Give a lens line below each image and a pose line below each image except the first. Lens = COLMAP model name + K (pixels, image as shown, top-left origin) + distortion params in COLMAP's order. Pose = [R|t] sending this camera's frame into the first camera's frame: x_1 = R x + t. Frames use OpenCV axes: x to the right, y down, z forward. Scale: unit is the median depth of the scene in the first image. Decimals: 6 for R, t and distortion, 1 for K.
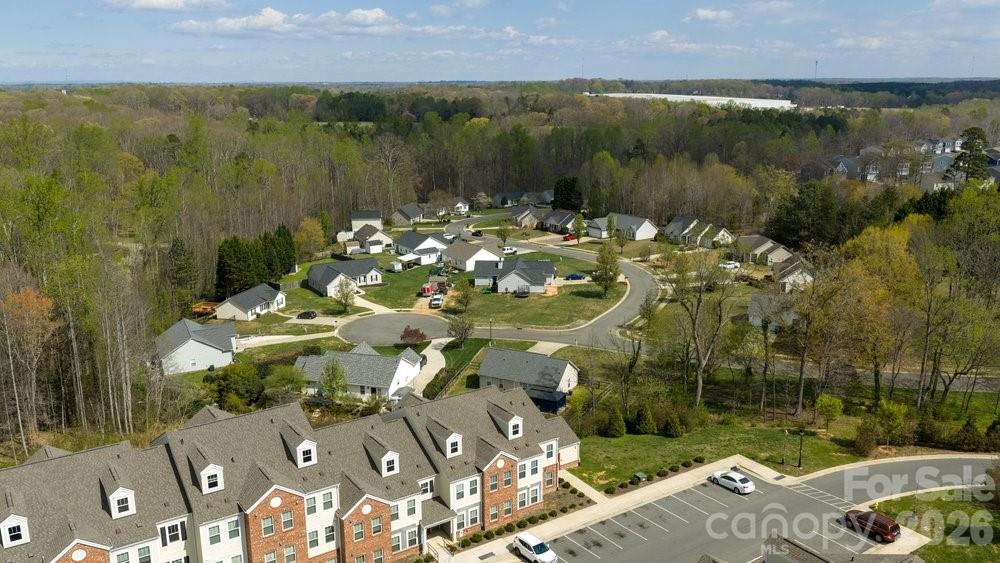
lens RADIAL K [[826.5, 0, 500.0], [0, 826.5, 281.5], [0, 0, 1]] dist [0.011422, -0.005555]
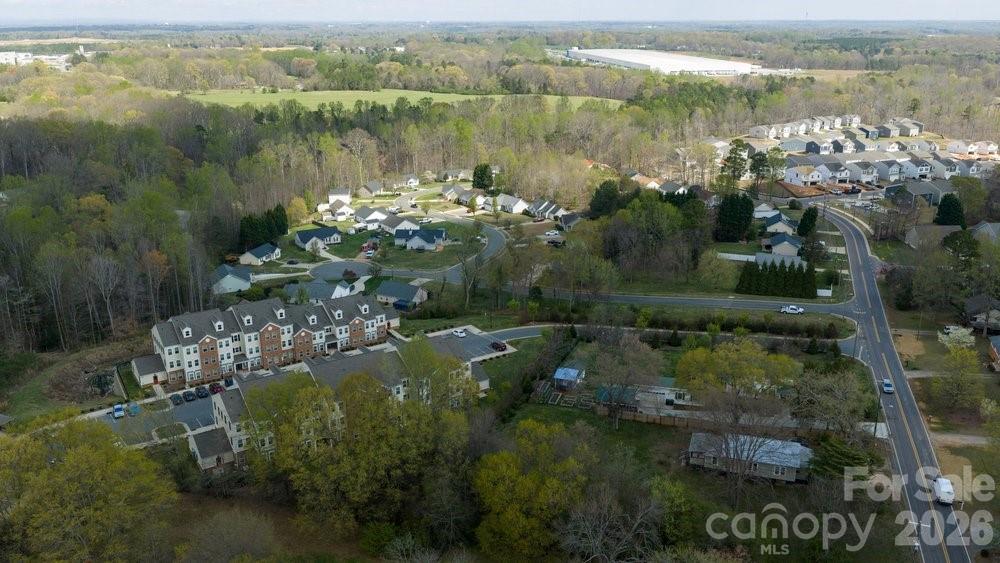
lens RADIAL K [[826.5, 0, 500.0], [0, 826.5, 281.5], [0, 0, 1]] dist [0.011422, -0.005555]
pose [[0.999942, 0.006411, -0.008672, 0.195447], [-0.005805, 0.997653, 0.068227, -0.035855], [0.009089, -0.068172, 0.997632, -0.655579]]
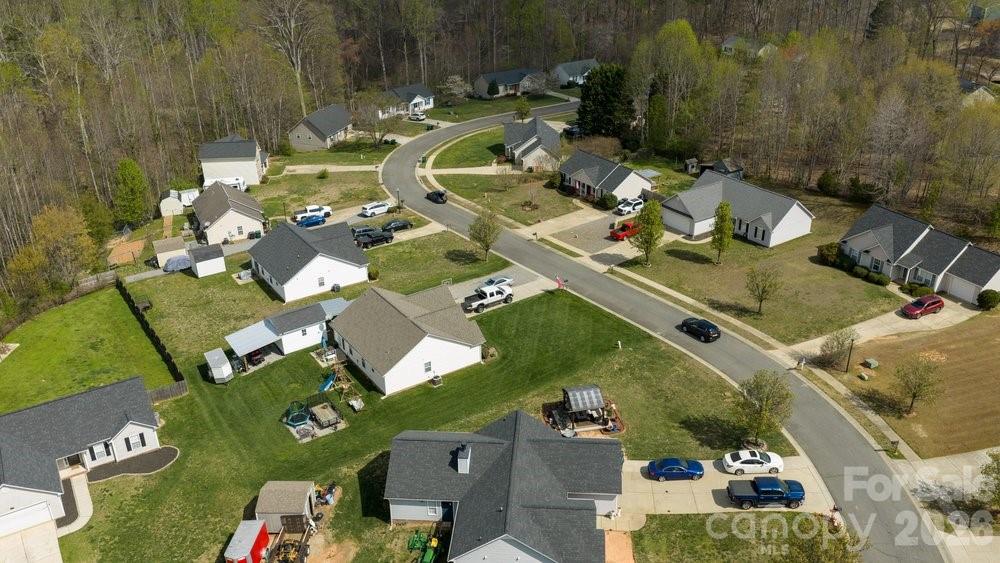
lens RADIAL K [[826.5, 0, 500.0], [0, 826.5, 281.5], [0, 0, 1]] dist [0.011422, -0.005555]
pose [[0.999987, -0.003543, 0.003624, 0.014228], [0.002669, 0.976023, 0.217650, -0.167977], [-0.004308, -0.217637, 0.976020, 0.688697]]
